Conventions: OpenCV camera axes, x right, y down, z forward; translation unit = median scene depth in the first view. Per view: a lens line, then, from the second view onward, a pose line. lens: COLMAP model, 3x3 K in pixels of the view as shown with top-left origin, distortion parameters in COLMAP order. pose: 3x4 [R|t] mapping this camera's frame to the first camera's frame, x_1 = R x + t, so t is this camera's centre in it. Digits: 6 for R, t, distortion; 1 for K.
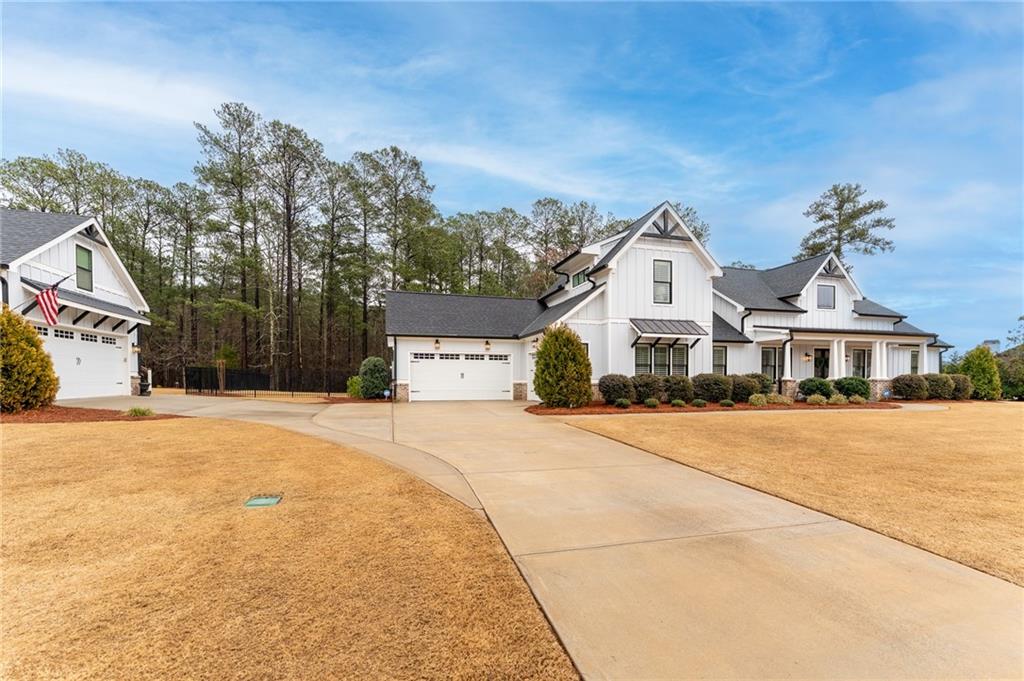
lens RADIAL K [[430.2, 0, 511.5], [0, 430.2, 387.8], [0, 0, 1]] dist [0.000256, -0.000025]
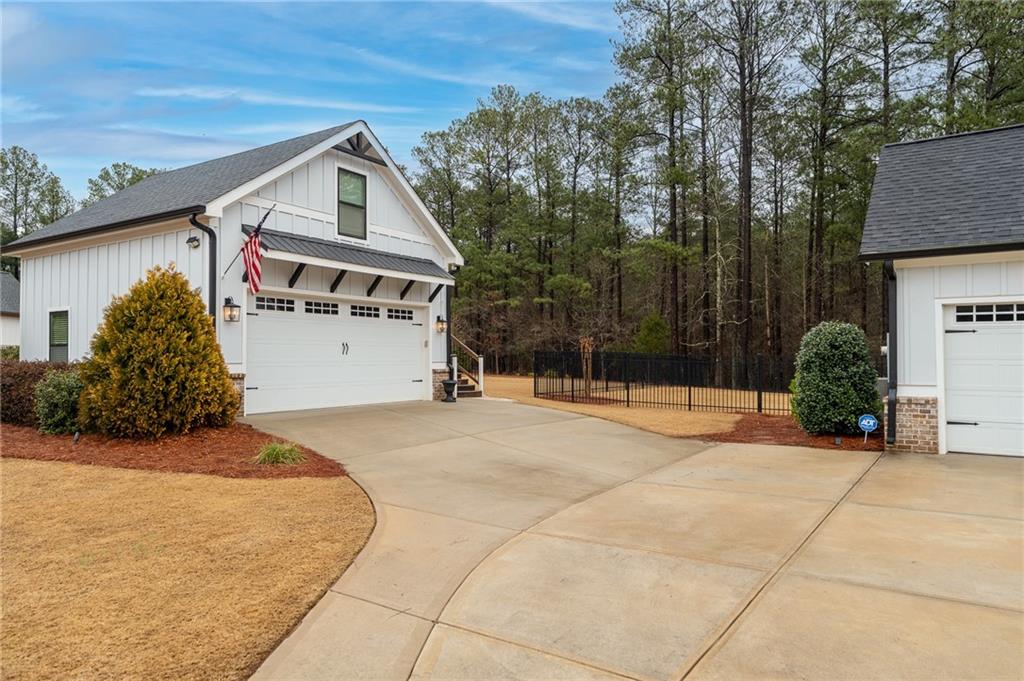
lens RADIAL K [[682.3, 0, 511.9], [0, 682.3, 347.0], [0, 0, 1]] dist [-0.000714, 0.000565]
pose [[0.644670, -0.014998, -0.764314, -0.052836], [-0.014910, 0.999371, -0.032187, -0.028837], [0.764315, 0.032146, 0.644041, 0.438410]]
